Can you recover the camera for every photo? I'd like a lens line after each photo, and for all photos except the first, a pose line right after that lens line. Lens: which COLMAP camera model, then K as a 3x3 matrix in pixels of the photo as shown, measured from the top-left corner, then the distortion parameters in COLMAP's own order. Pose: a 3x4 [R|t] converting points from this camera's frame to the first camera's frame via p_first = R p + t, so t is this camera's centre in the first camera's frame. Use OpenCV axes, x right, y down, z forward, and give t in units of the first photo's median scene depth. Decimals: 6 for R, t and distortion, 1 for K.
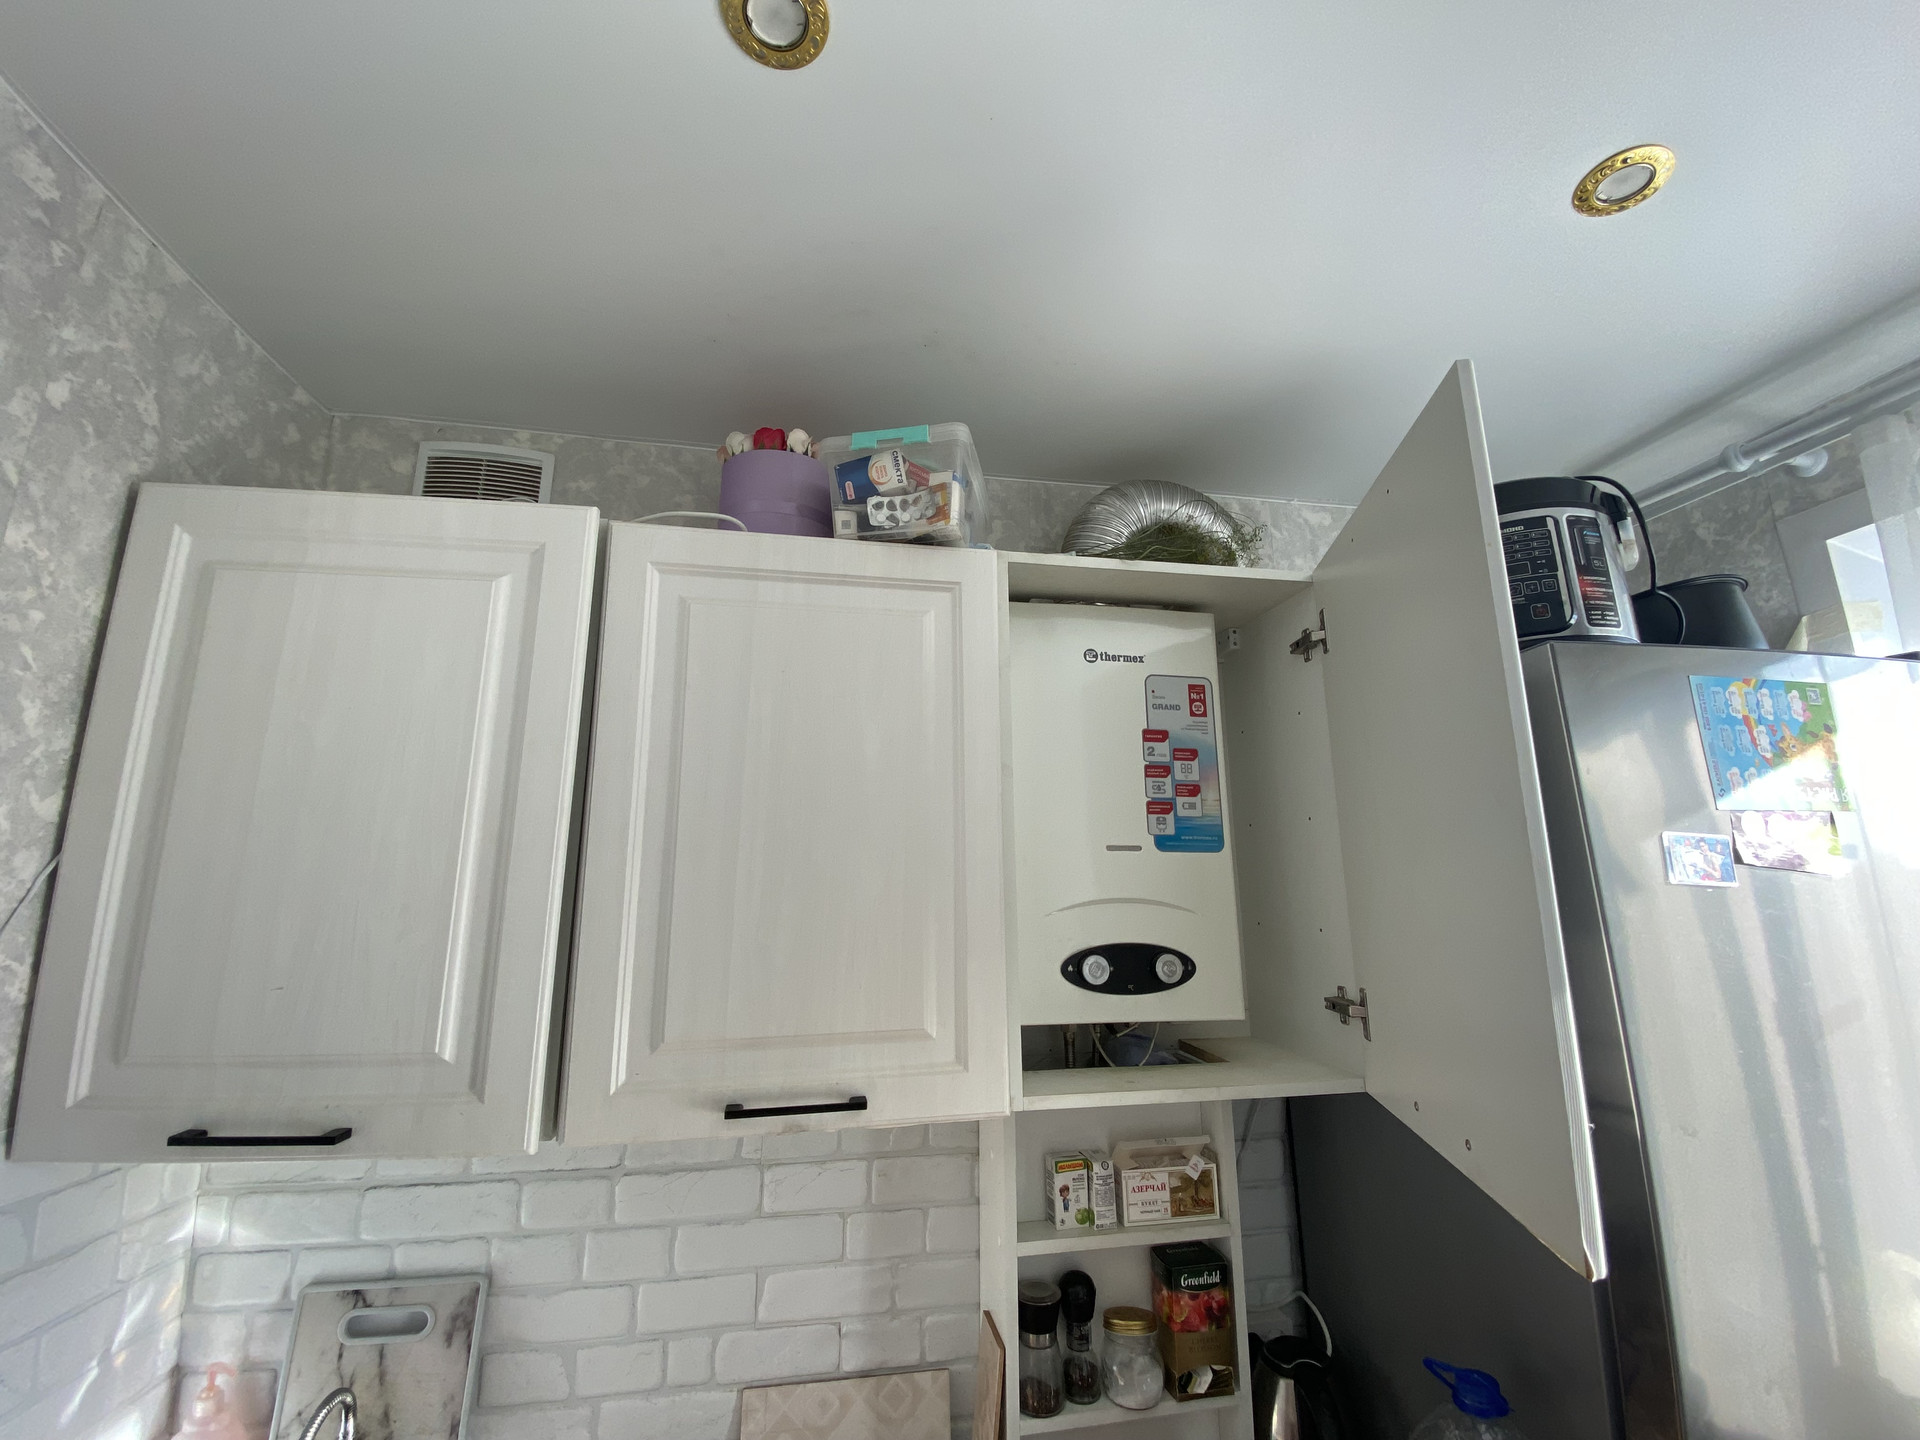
lens RADIAL K [[795.3, 0, 962.8], [0, 795.3, 724.4], [0, 0, 1]] dist [-0.003290, -0.007668]
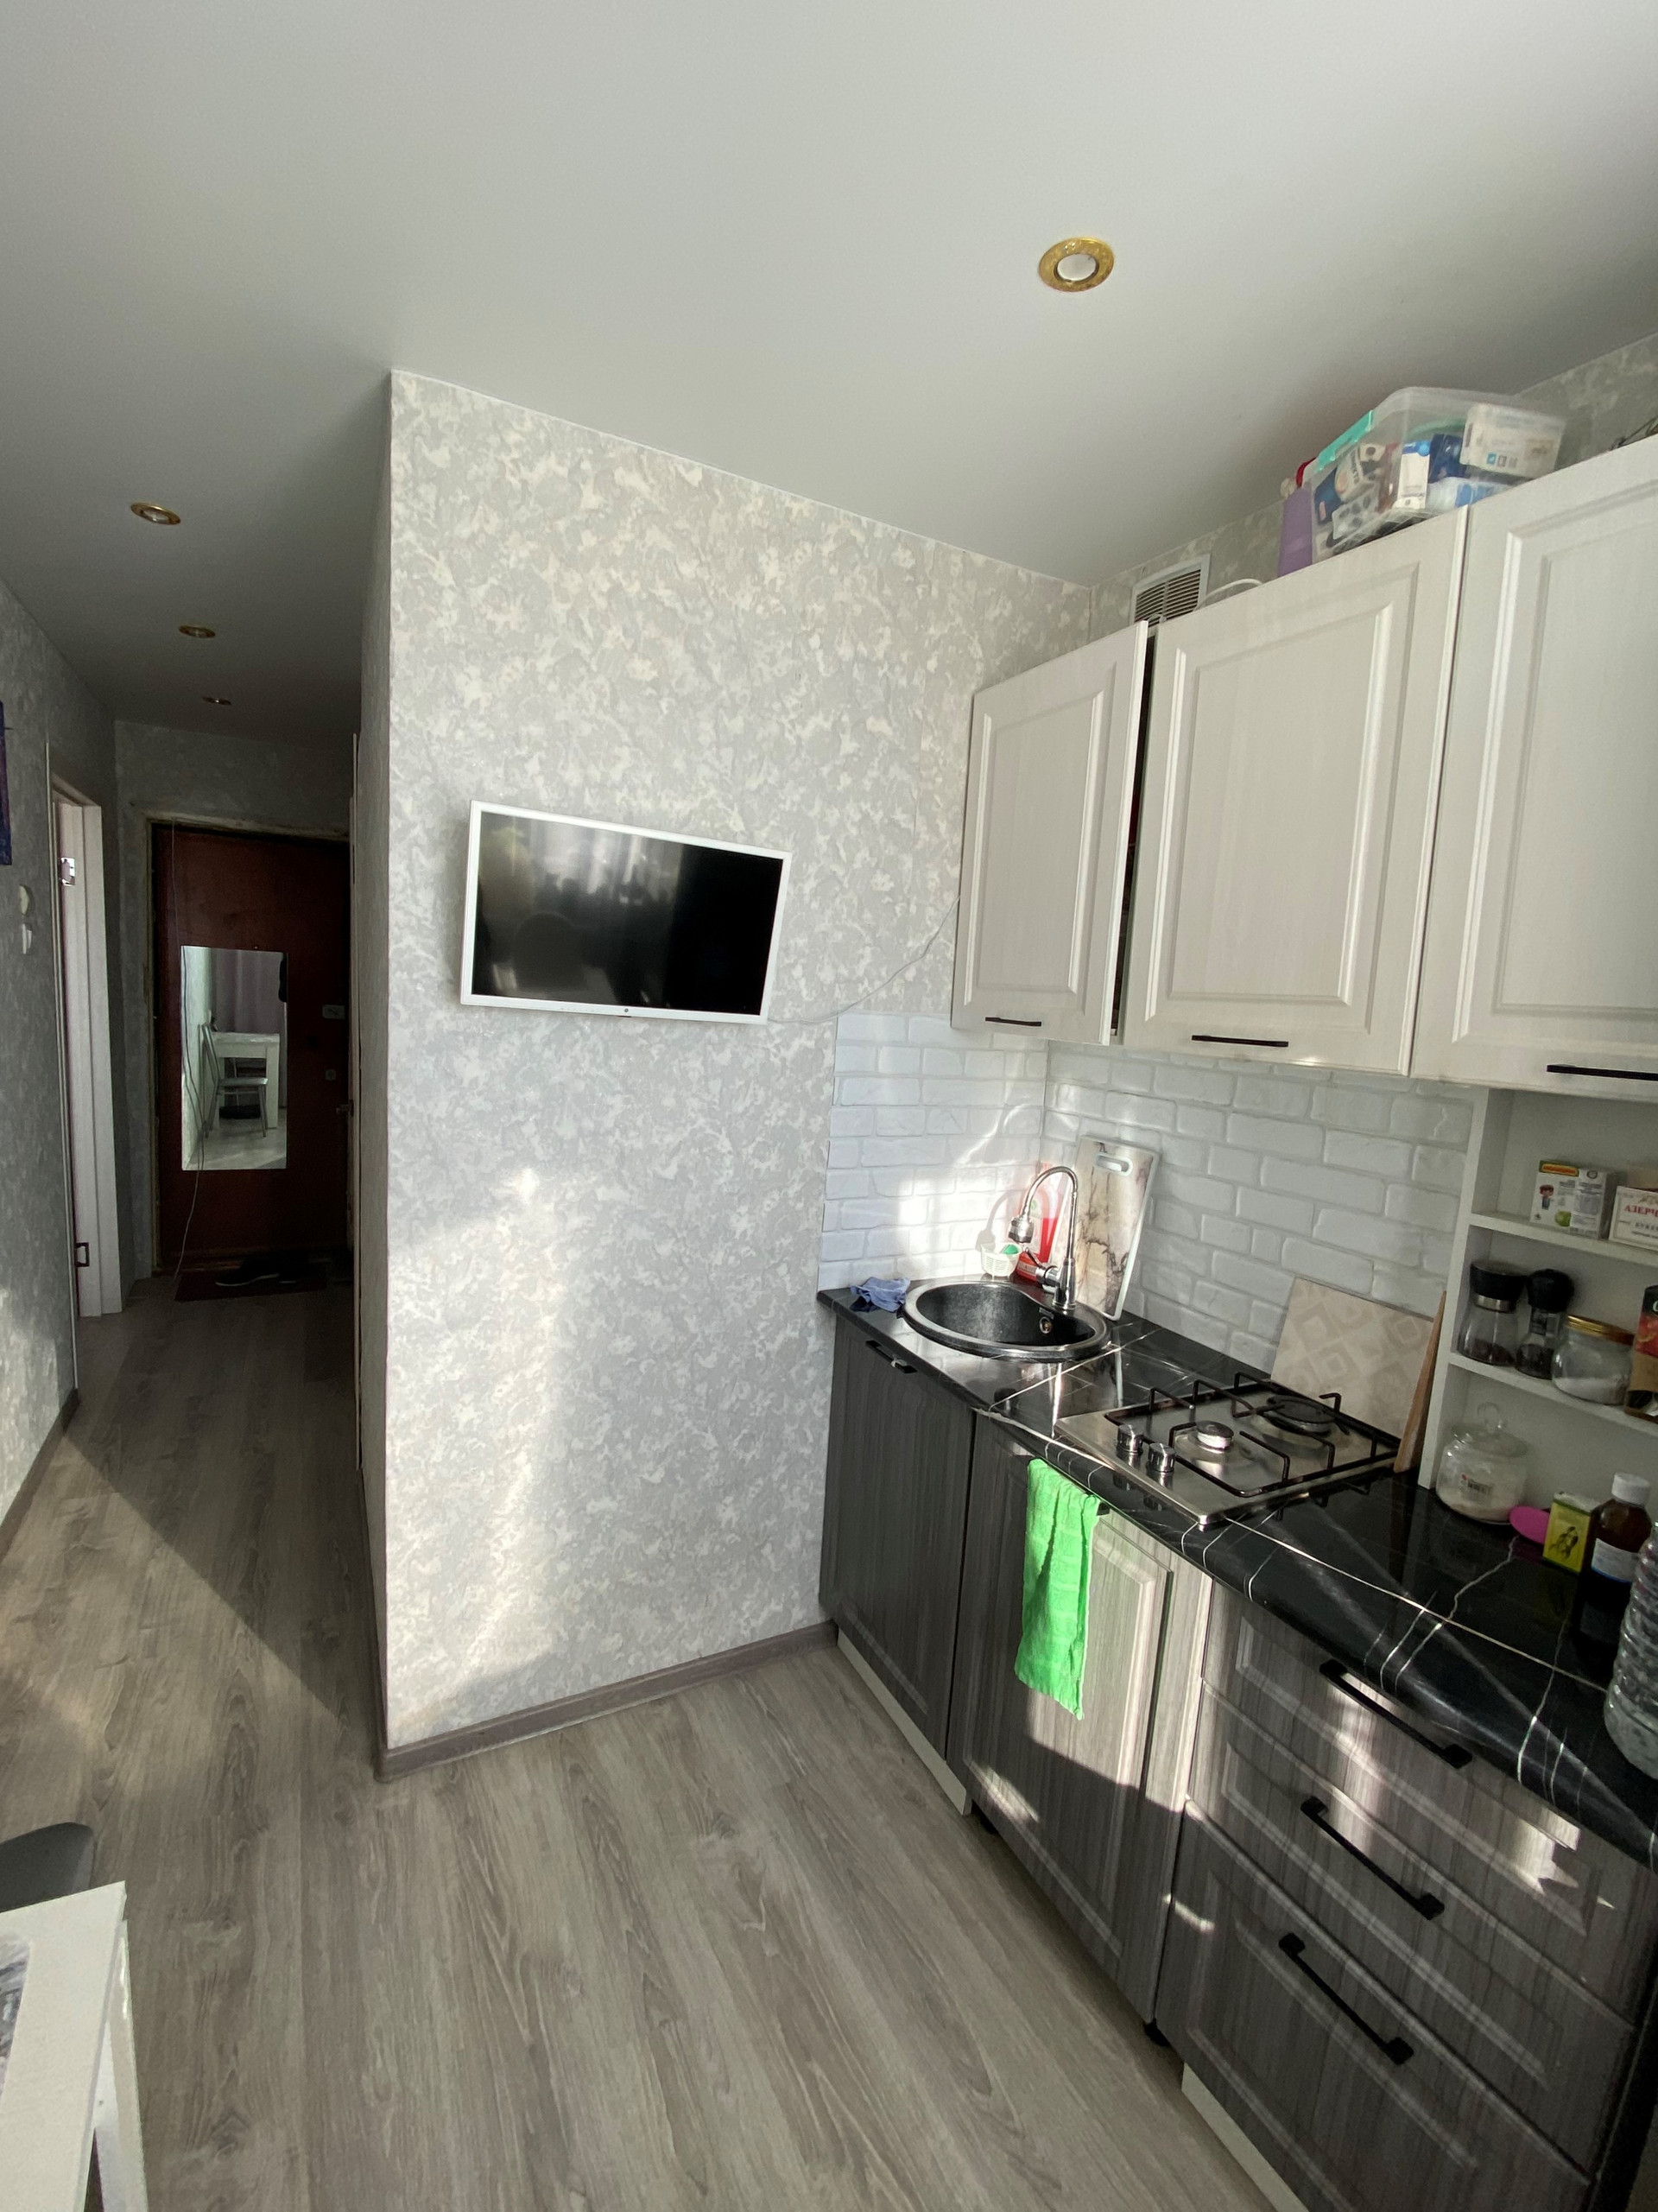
lens RADIAL K [[916.2, 0, 809.3], [0, 916.2, 1110.0], [0, 0, 1]] dist [-0.003290, -0.007668]
pose [[0.292518, 0.153345, -0.943885, 0.939116], [0.151524, 0.967156, 0.204084, 0.130820], [0.944179, -0.202719, 0.259675, -0.132369]]
